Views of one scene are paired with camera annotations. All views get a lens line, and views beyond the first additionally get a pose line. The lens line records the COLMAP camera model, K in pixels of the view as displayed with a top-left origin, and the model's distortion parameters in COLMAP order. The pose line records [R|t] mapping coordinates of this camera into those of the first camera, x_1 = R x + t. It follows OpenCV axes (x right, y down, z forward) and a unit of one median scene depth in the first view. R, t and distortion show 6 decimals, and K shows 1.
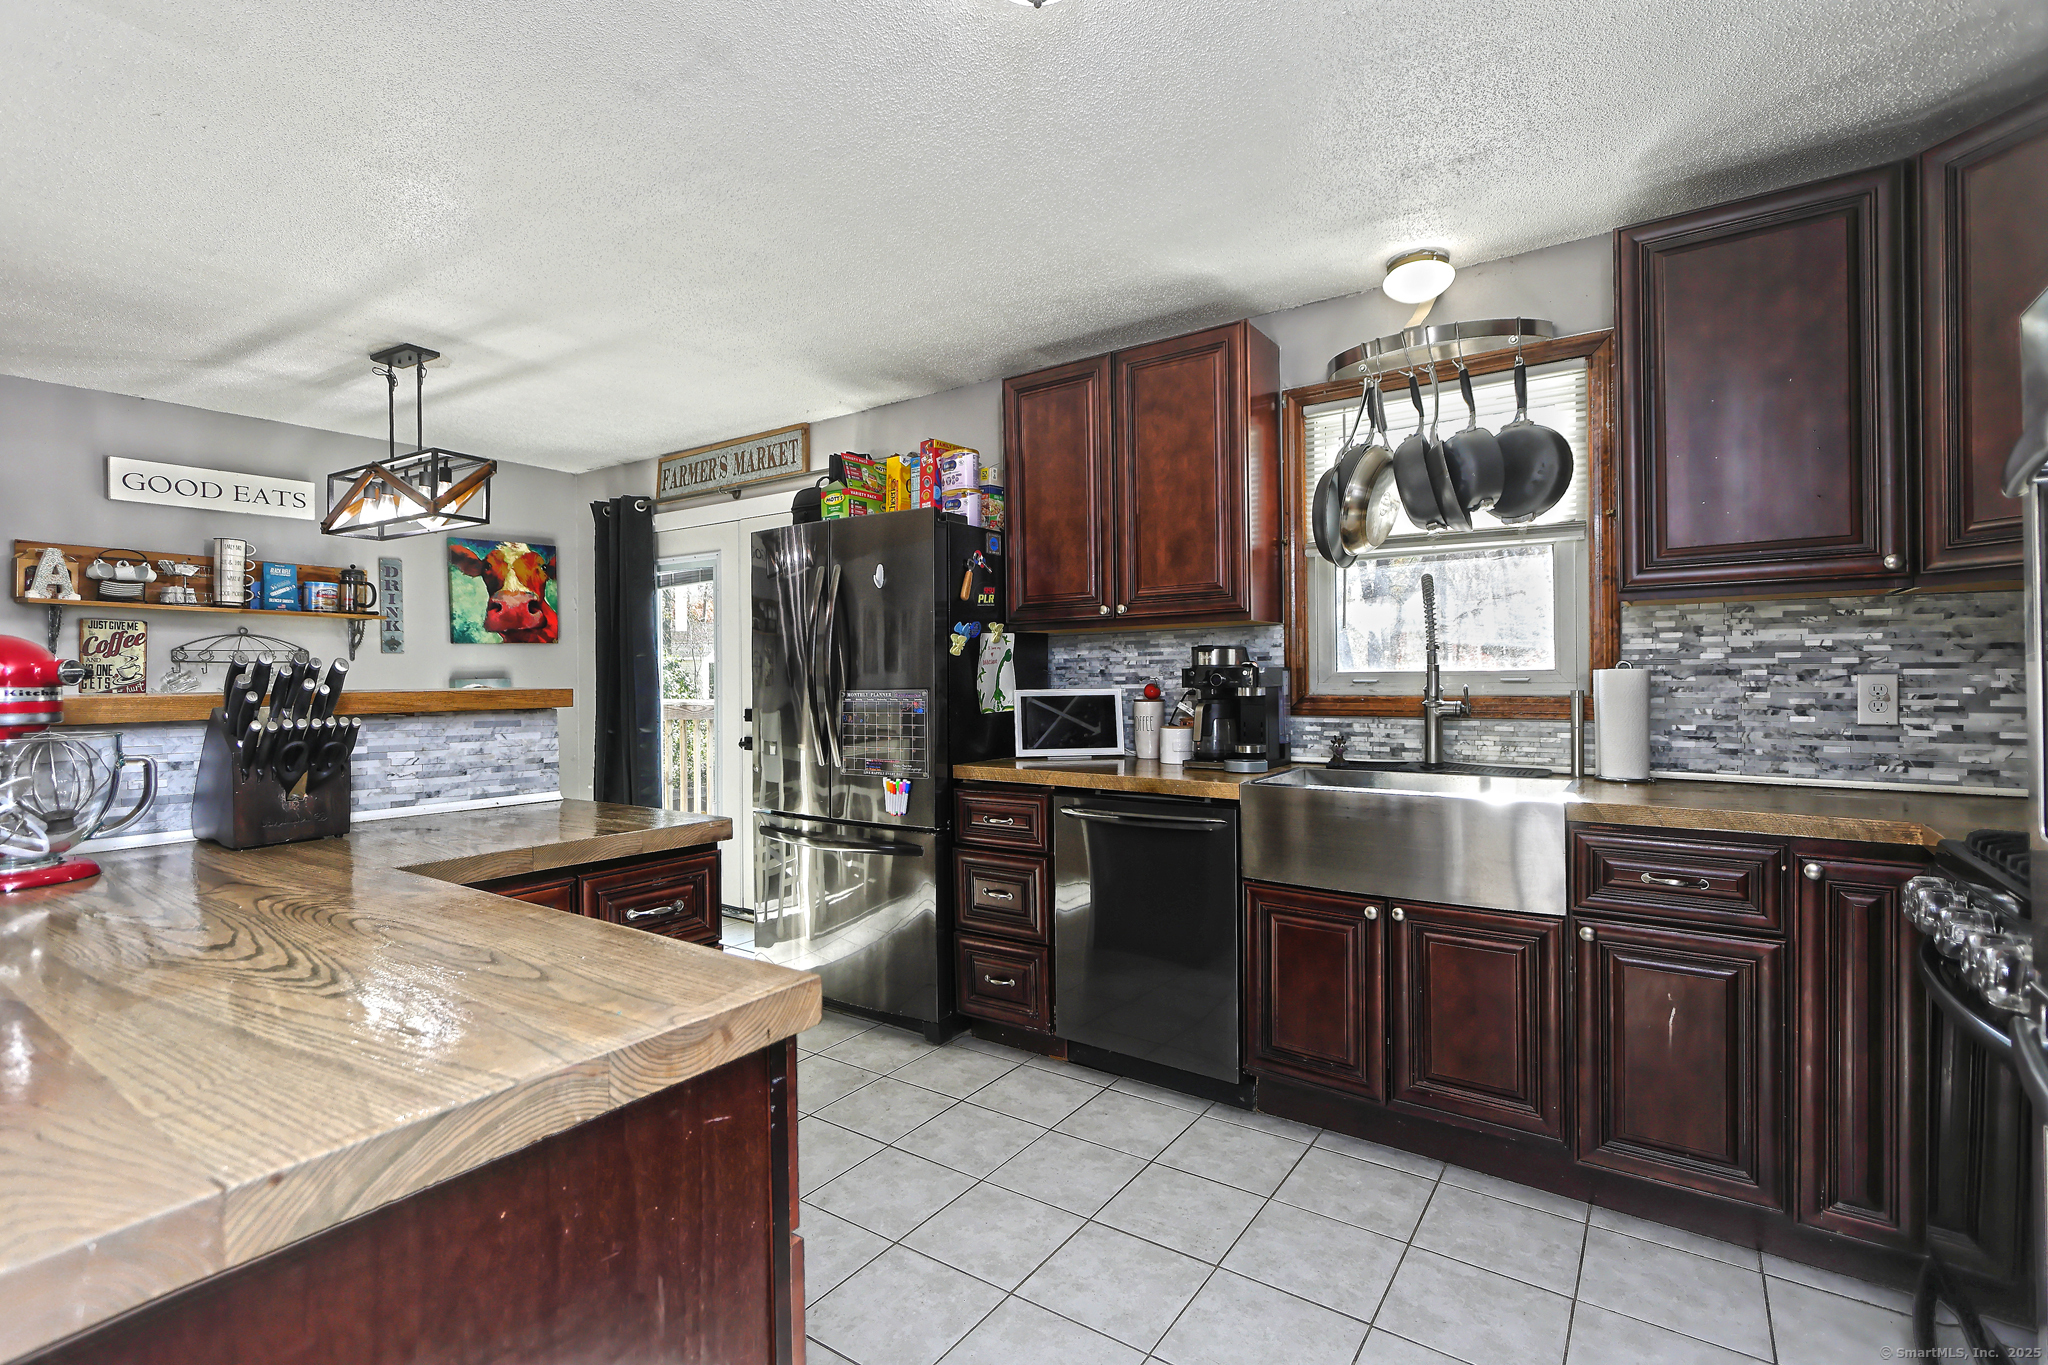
lens RADIAL K [[953.9, 0, 1024.0], [0, 953.9, 682.5], [0, 0, 1]] dist [0.000207, -0.000084]
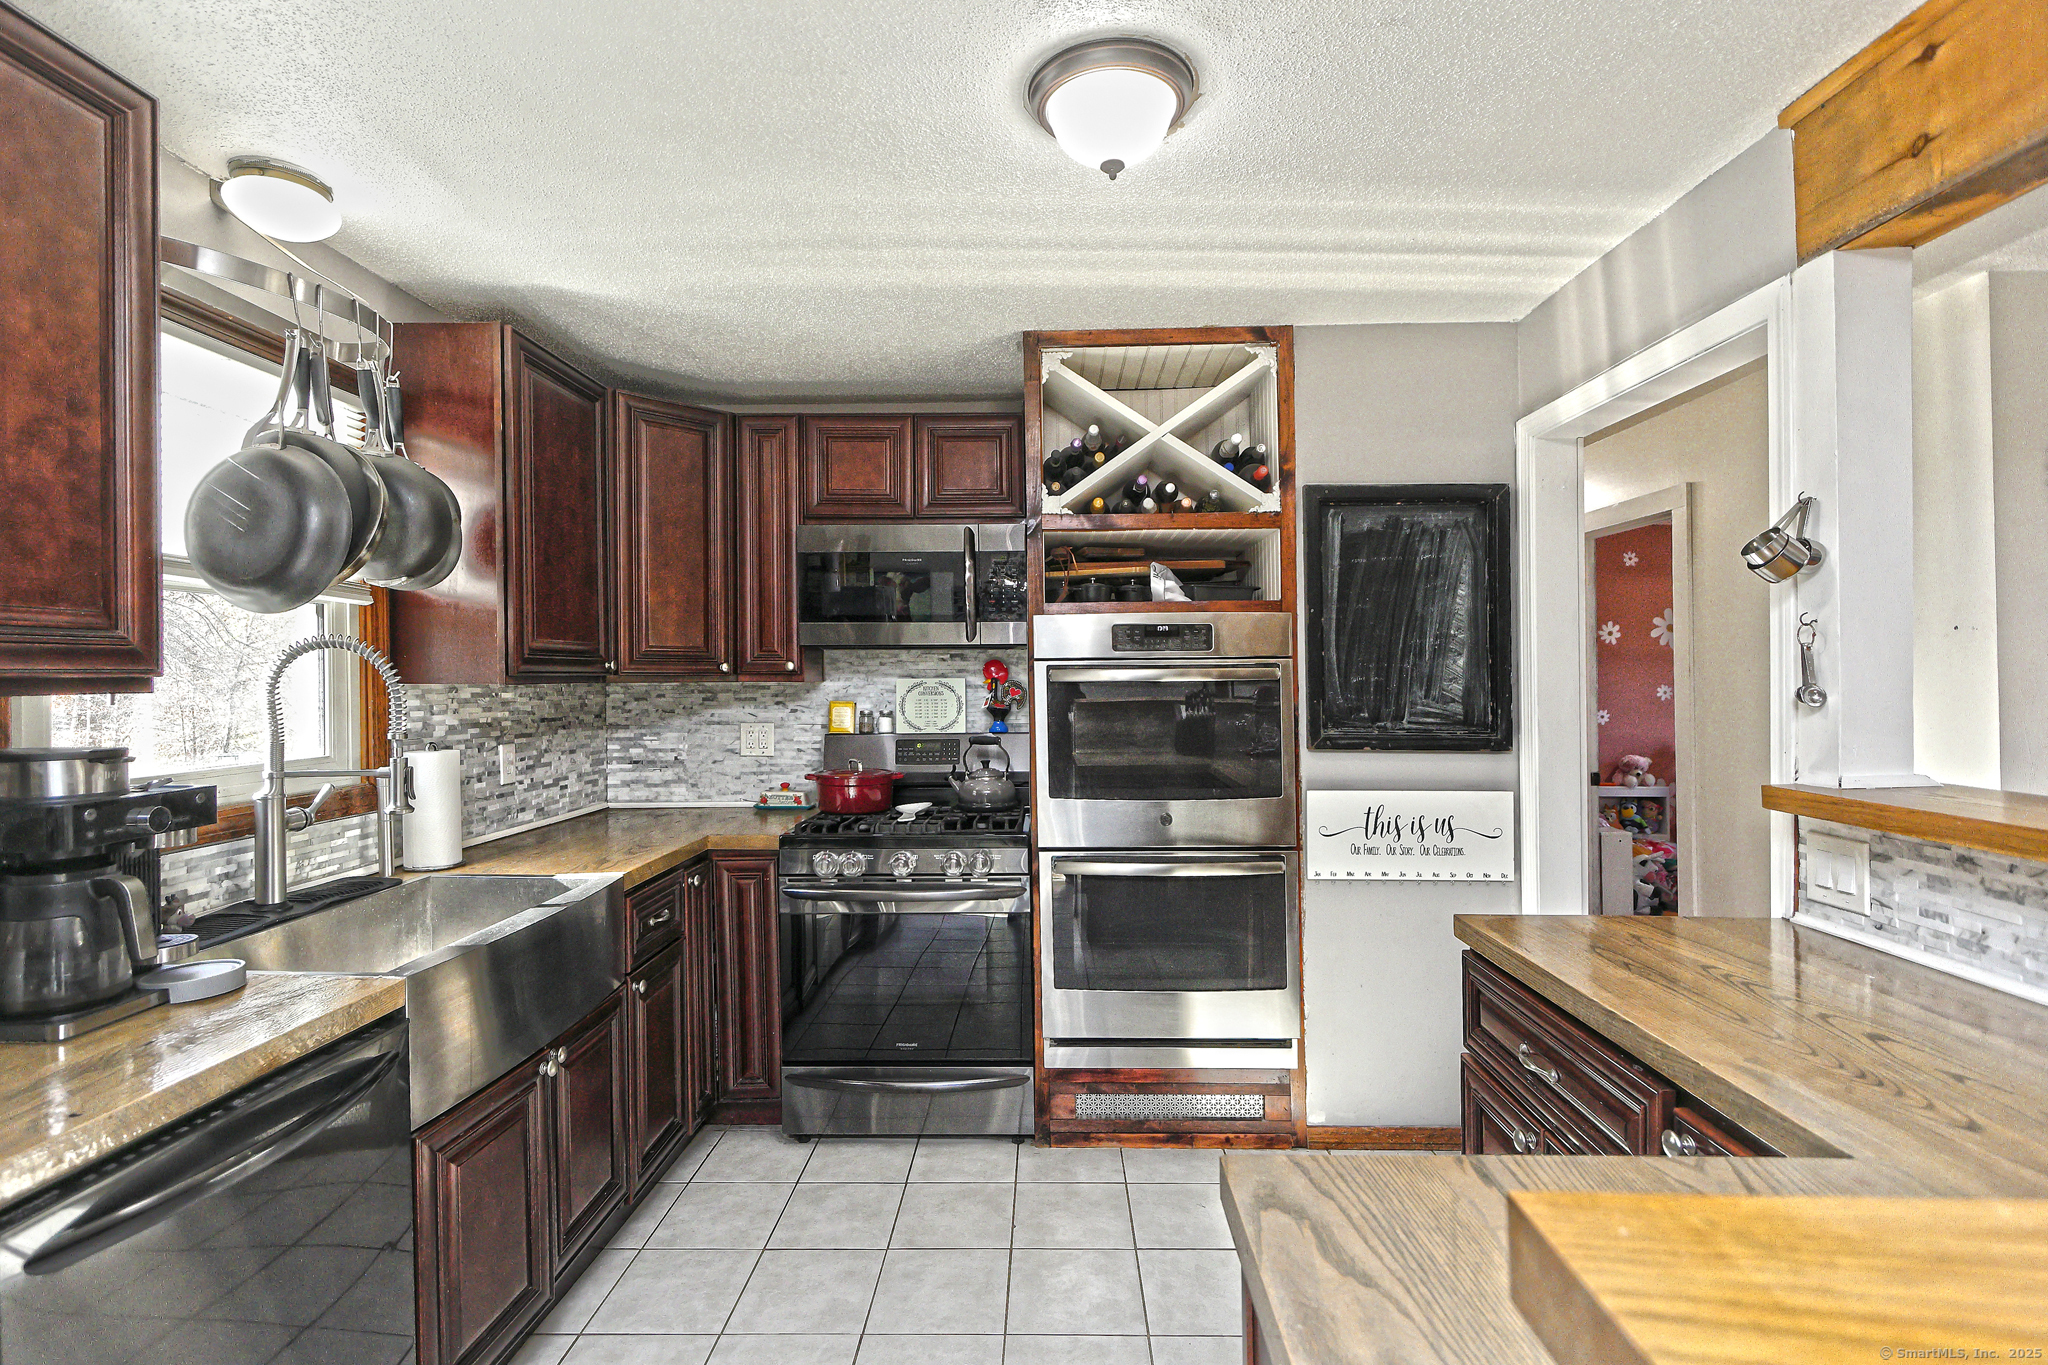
lens RADIAL K [[968.8, 0, 1023.2], [0, 968.8, 638.5], [0, 0, 1]] dist [-0.000238, -0.000497]
pose [[-0.548581, 0.042692, 0.835007, -0.443205], [0.013562, 0.999019, -0.042167, -0.066460], [-0.835988, -0.011808, -0.548621, 0.880335]]
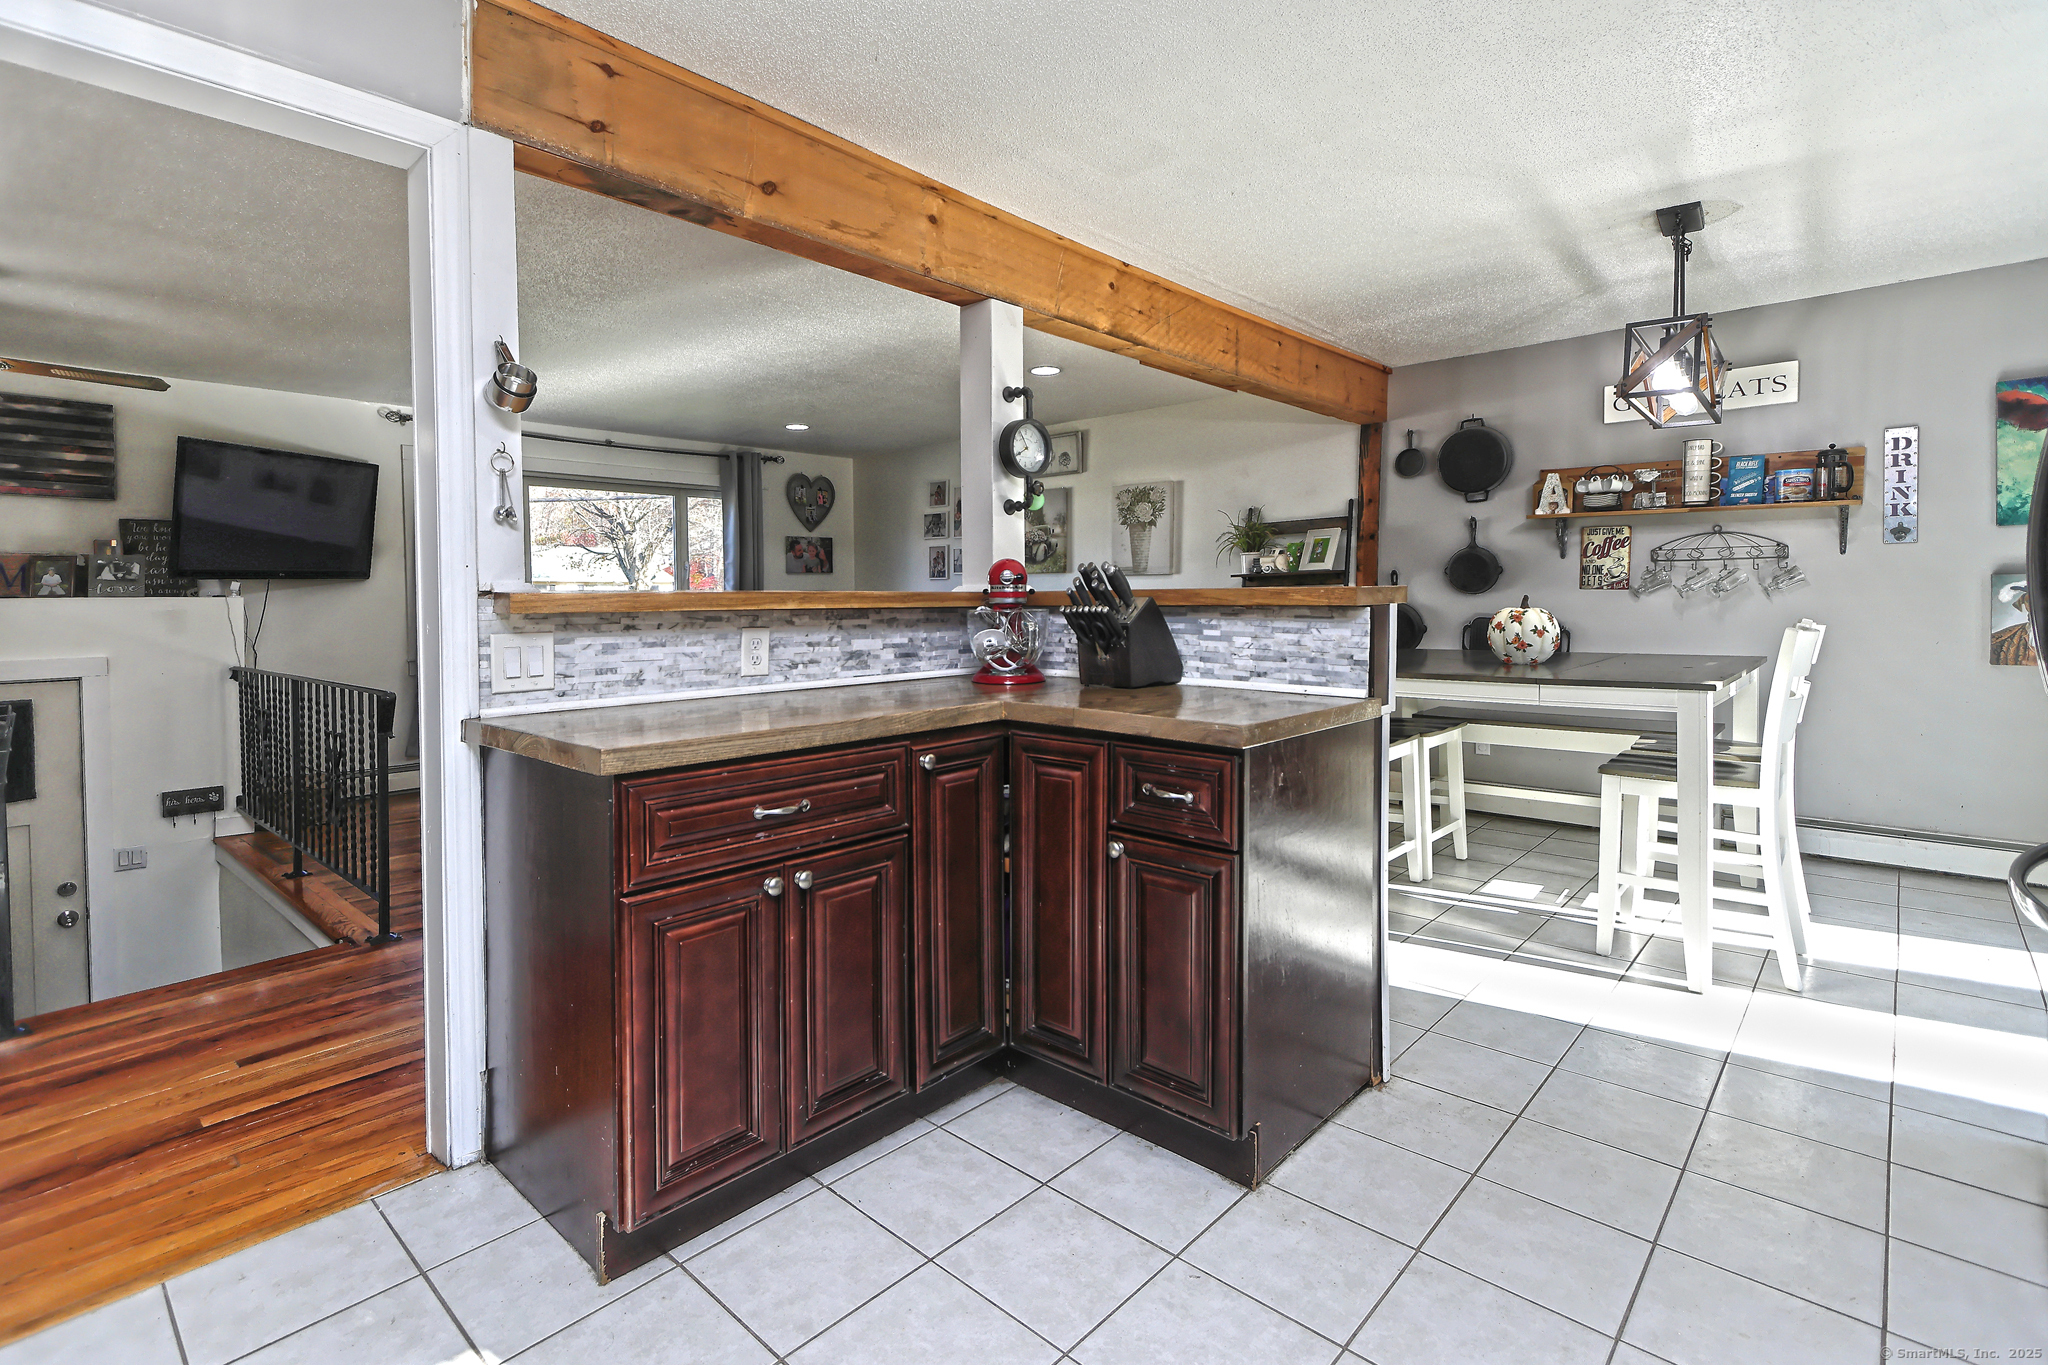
lens RADIAL K [[968.8, 0, 1023.2], [0, 968.8, 638.5], [0, 0, 1]] dist [-0.000238, -0.000497]
pose [[-0.131876, 0.057174, -0.989616, 0.440637], [0.004716, 0.998360, 0.057051, 0.000282], [0.991255, 0.002857, -0.131929, 0.603468]]
